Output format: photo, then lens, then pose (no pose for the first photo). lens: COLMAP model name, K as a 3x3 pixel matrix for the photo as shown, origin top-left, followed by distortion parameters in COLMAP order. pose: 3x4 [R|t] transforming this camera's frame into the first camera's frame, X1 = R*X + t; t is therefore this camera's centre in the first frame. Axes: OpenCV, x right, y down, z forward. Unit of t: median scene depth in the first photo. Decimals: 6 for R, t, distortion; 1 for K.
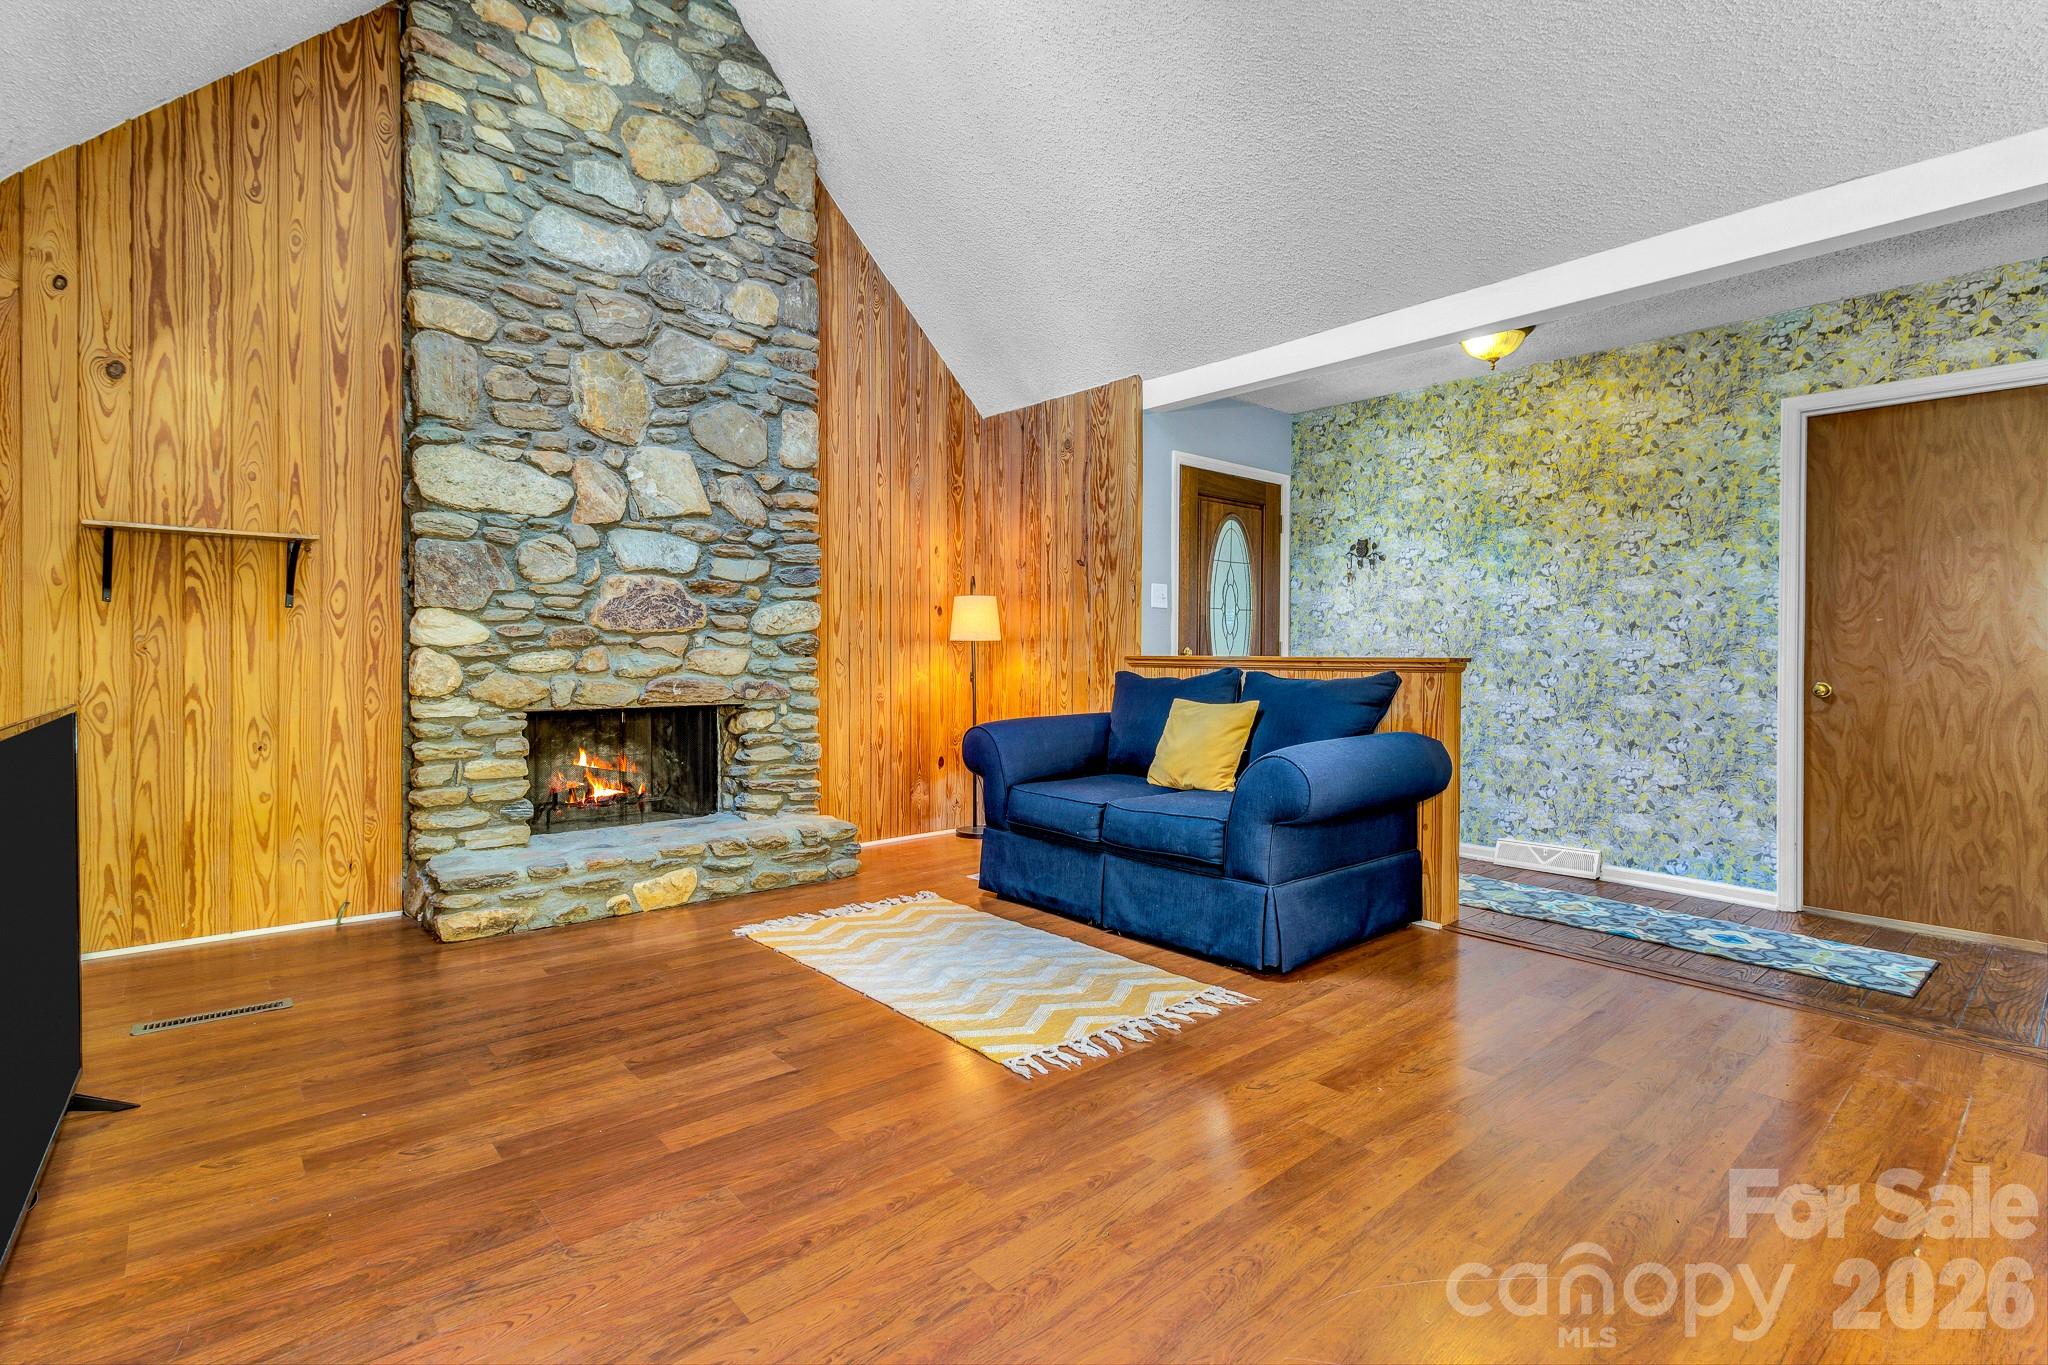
lens RADIAL K [[958.9, 0, 1033.1], [0, 958.9, 660.1], [0, 0, 1]] dist [0.005065, 0.000571]
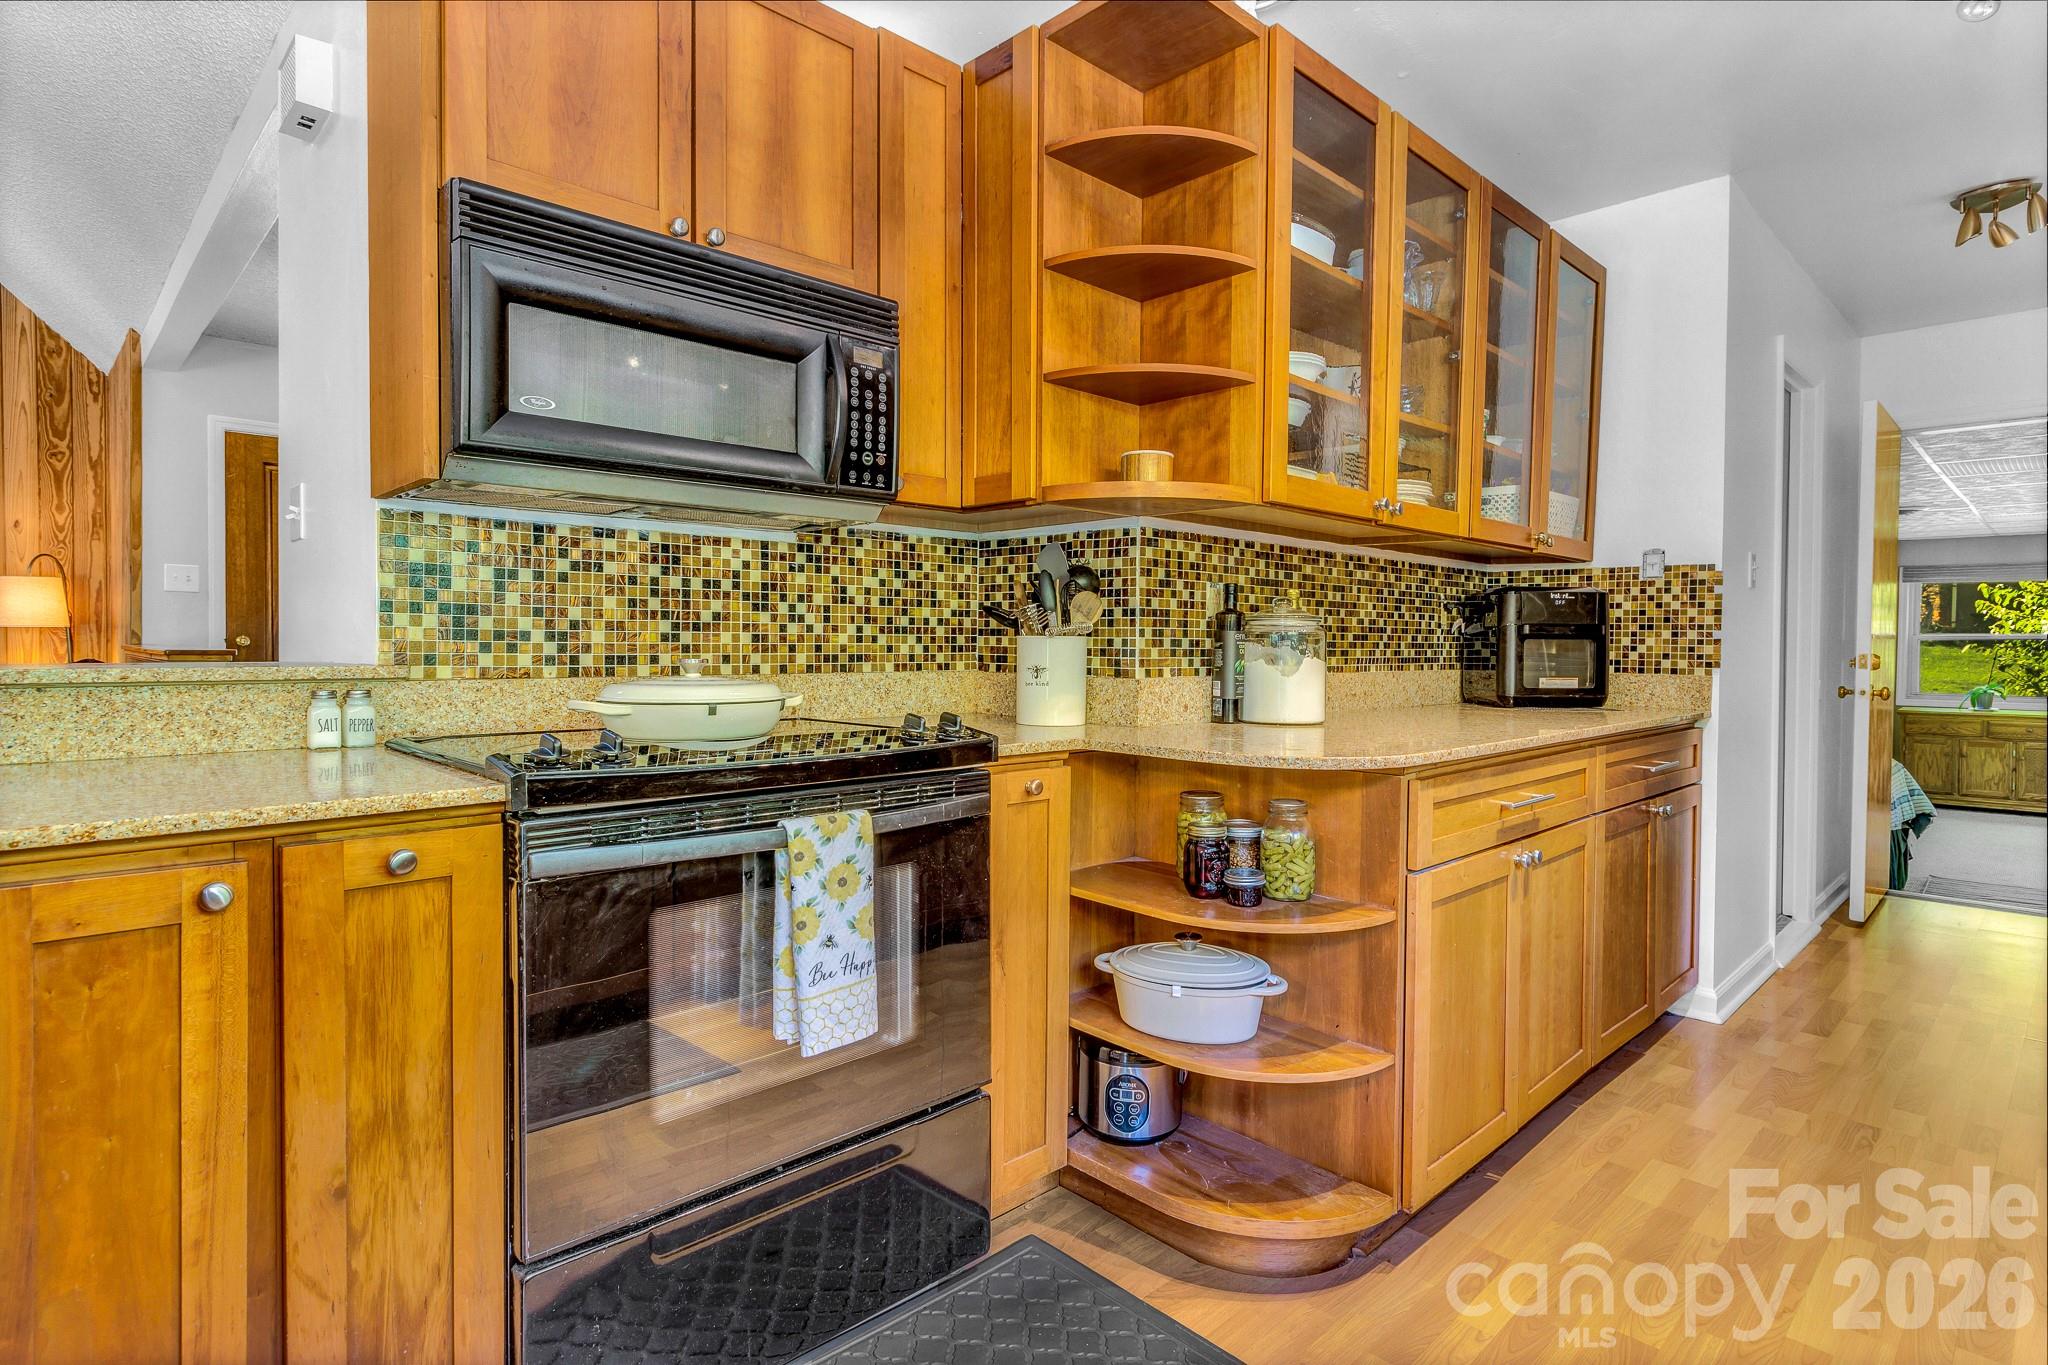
lens RADIAL K [[999.9, 0, 1022.4], [0, 999.9, 662.0], [0, 0, 1]] dist [-0.003361, -0.002680]
pose [[0.999996, 0.002911, 0.000495, 1.134473], [-0.002919, 0.999856, 0.016702, -0.007718], [-0.000446, -0.016703, 0.999860, 0.113273]]
